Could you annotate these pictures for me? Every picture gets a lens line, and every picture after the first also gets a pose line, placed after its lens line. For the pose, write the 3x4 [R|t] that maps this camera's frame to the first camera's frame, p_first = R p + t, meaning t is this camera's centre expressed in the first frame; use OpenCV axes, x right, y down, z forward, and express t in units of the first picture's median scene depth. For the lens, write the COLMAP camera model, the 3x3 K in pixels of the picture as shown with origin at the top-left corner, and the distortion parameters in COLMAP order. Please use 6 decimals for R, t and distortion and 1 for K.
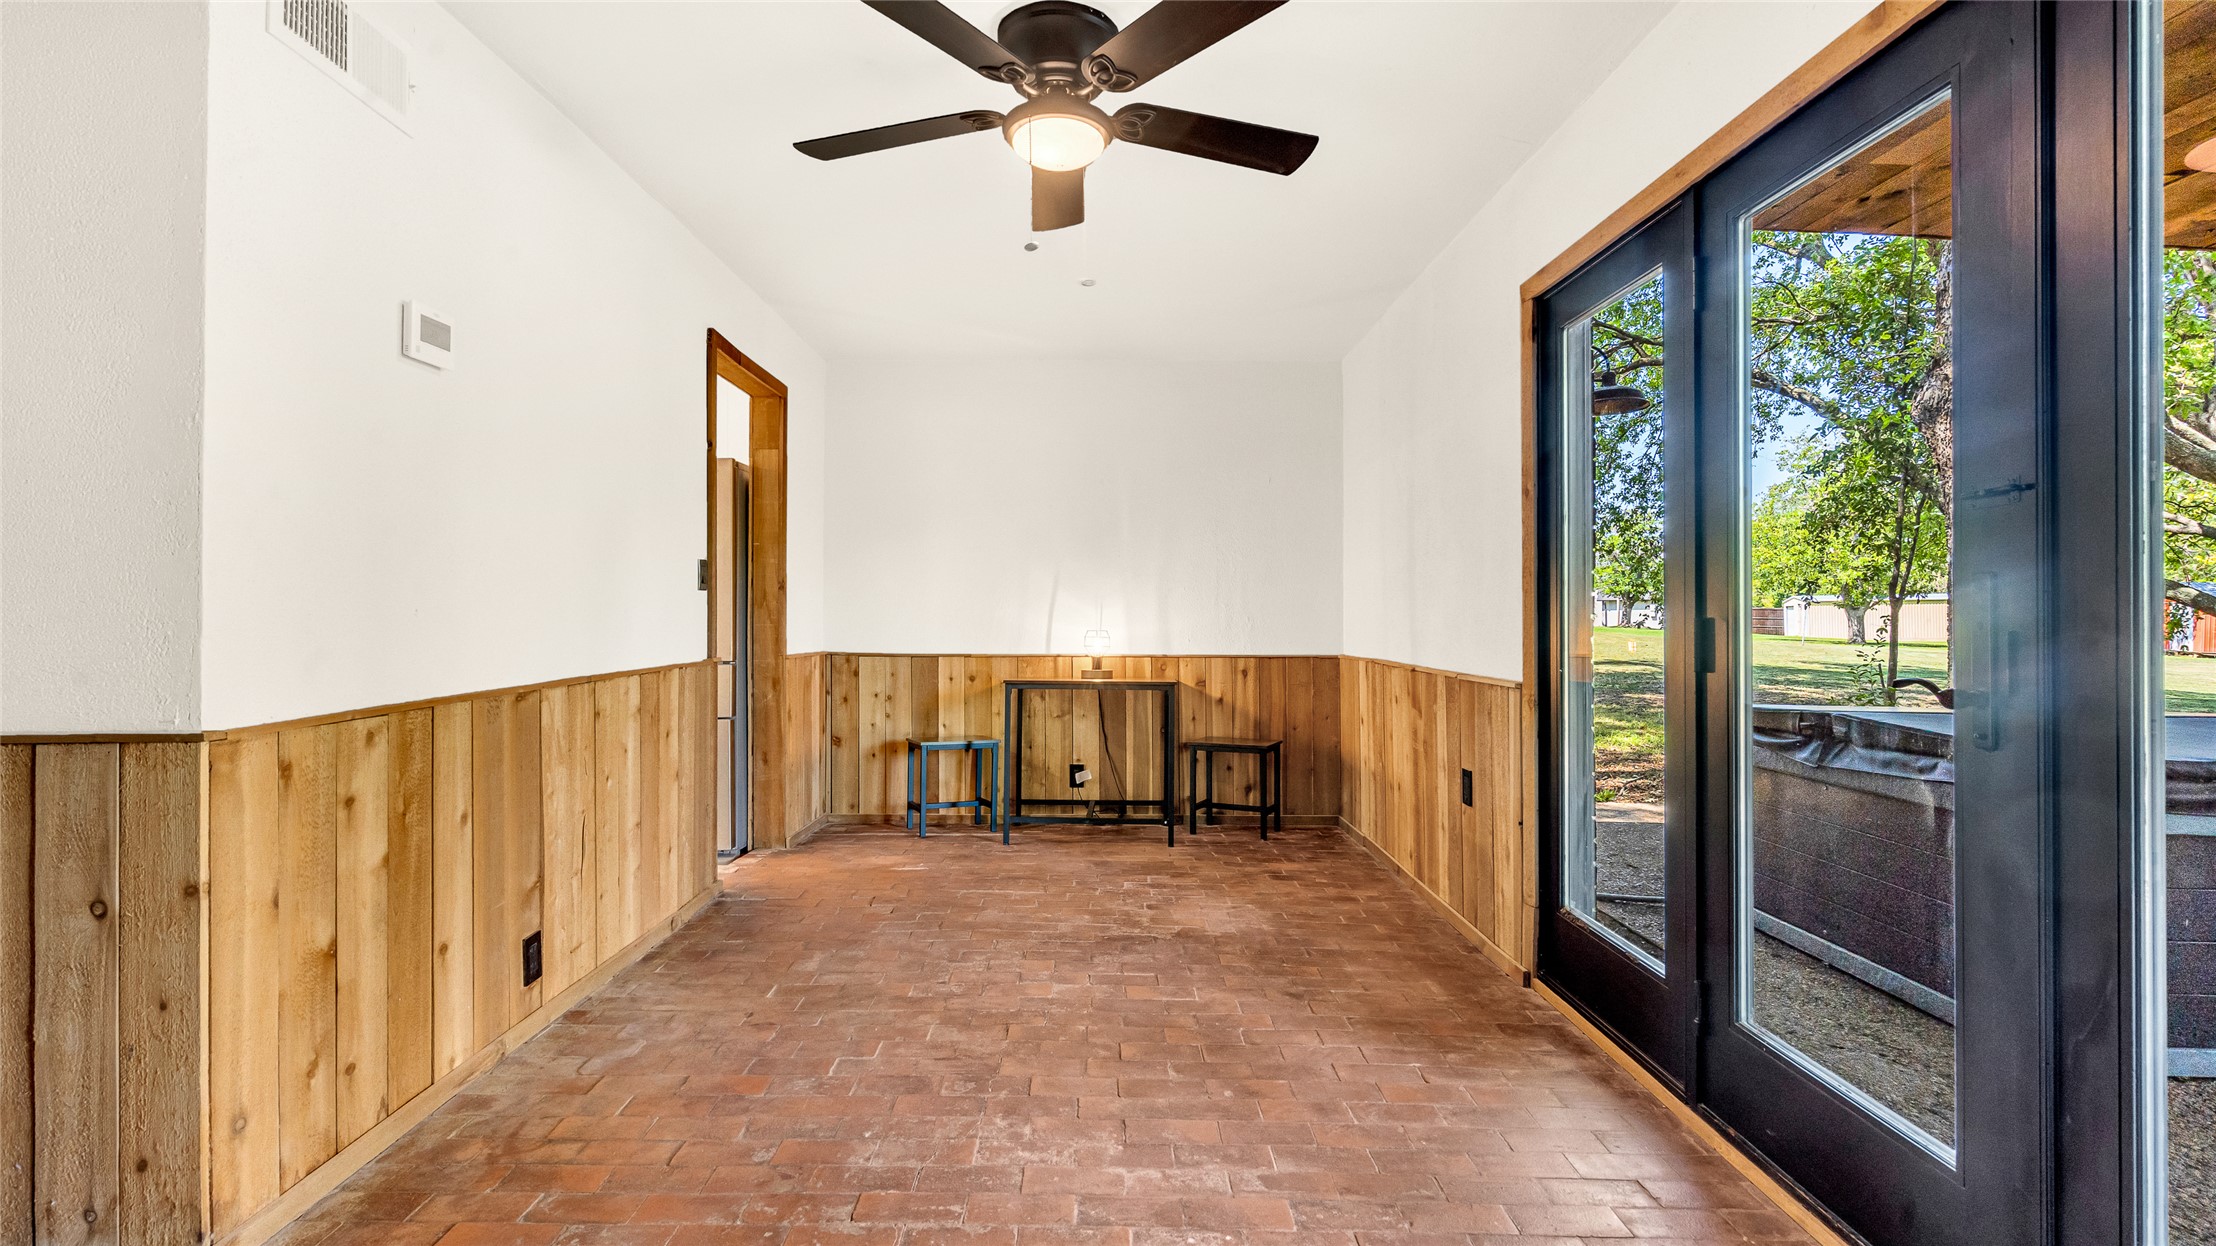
lens RADIAL K [[1037.5, 0, 1107.3], [0, 1037.5, 616.8], [0, 0, 1]] dist [-0.000637, 0.001577]
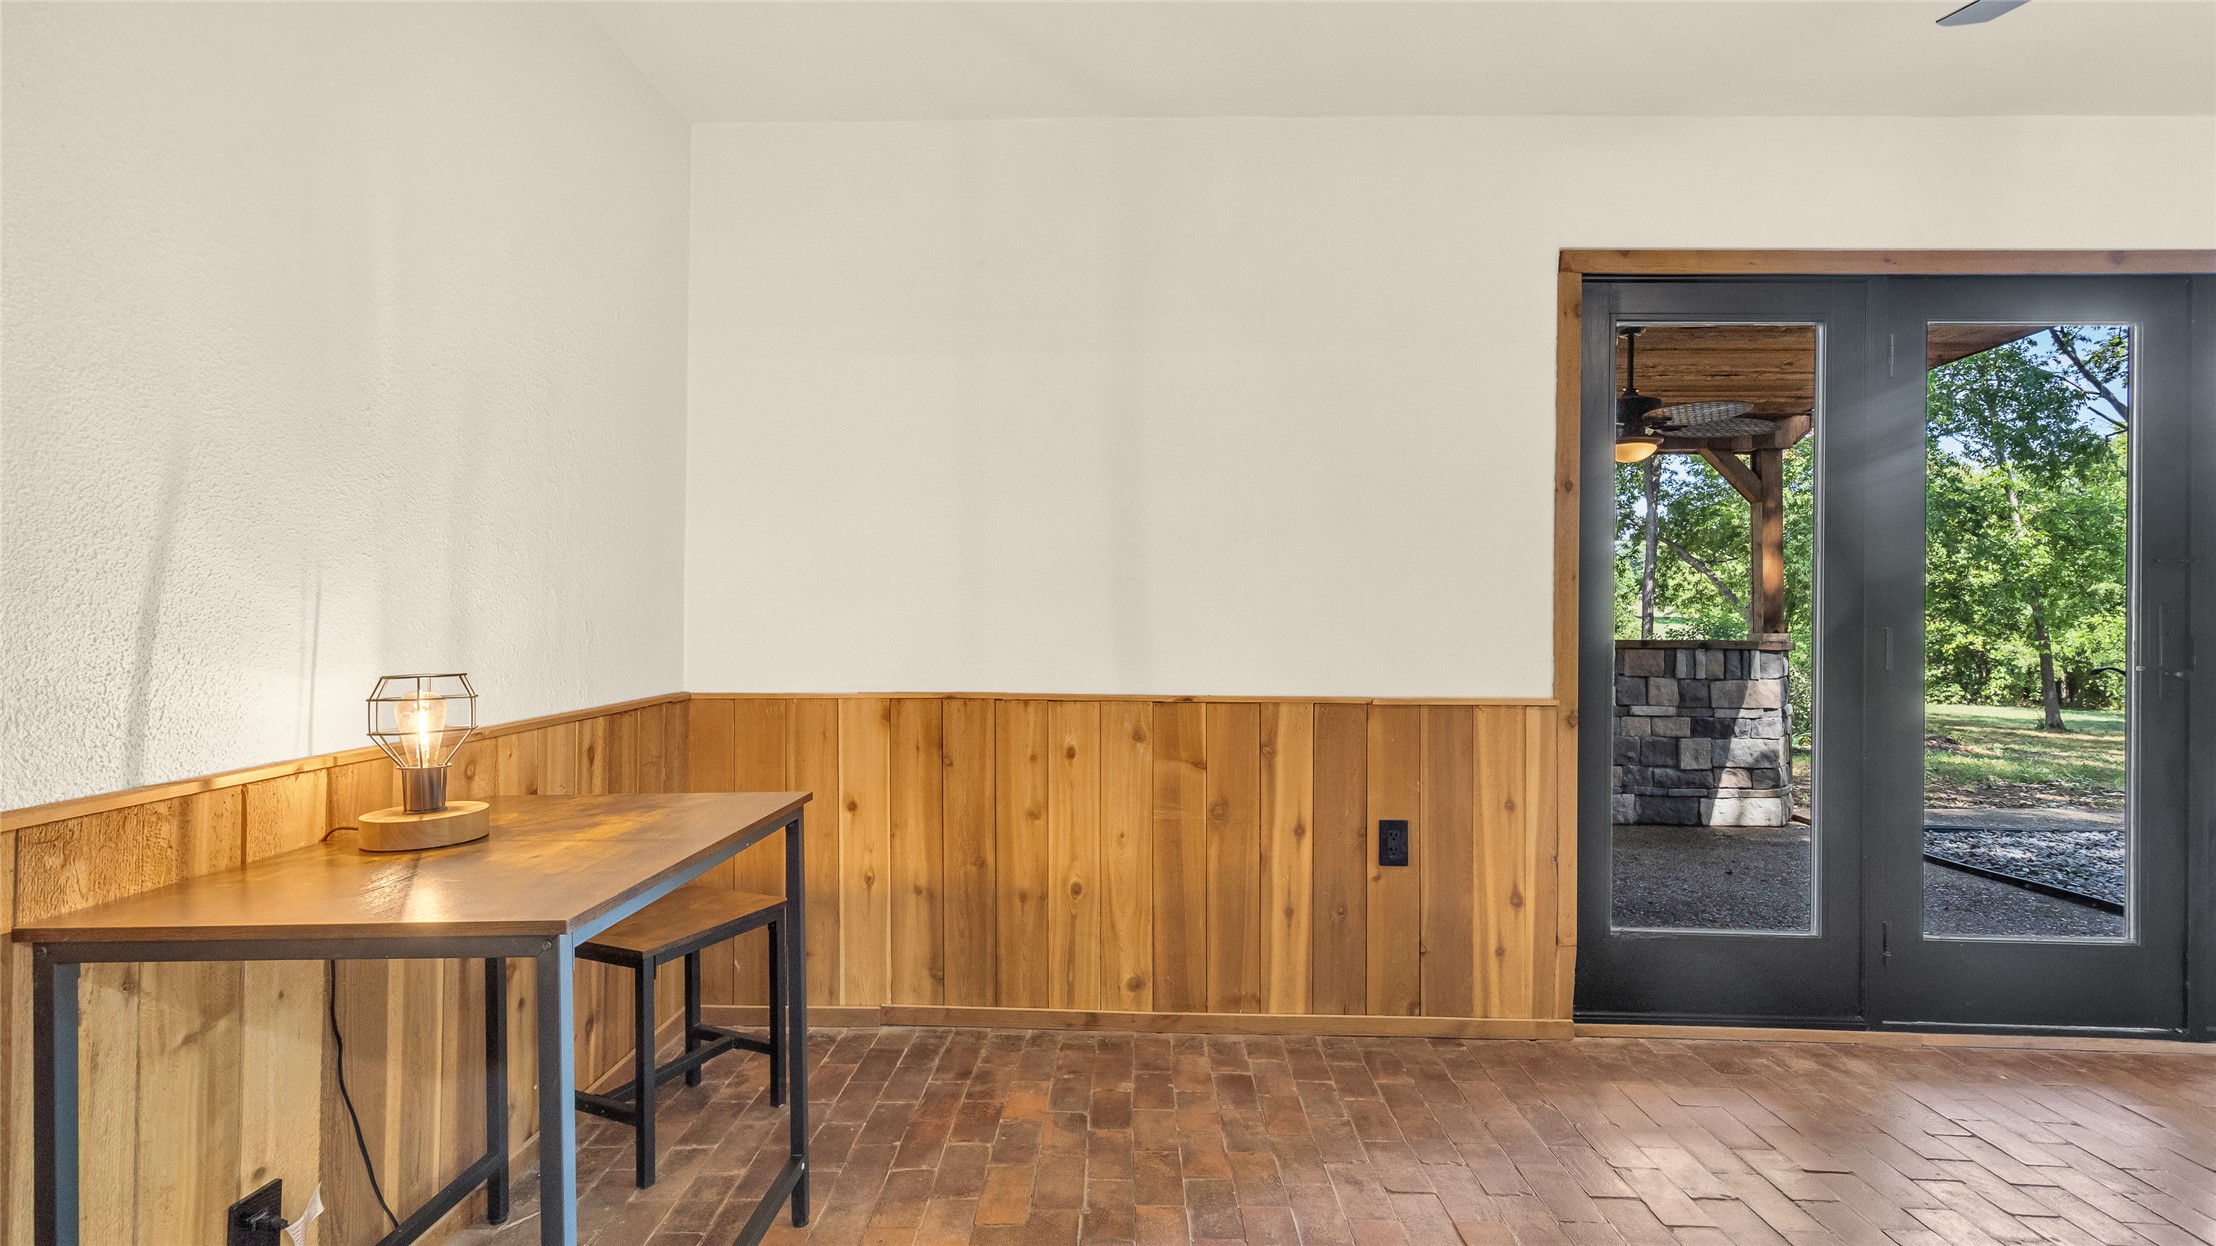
lens RADIAL K [[1037.5, 0, 1105.9], [0, 1037.5, 614.1], [0, 0, 1]] dist [-0.000637, 0.001577]
pose [[0.028531, -0.006010, 0.999575, -0.380948], [-0.005784, 0.999964, 0.006177, -0.008318], [-0.999576, -0.005958, 0.028496, 1.054048]]
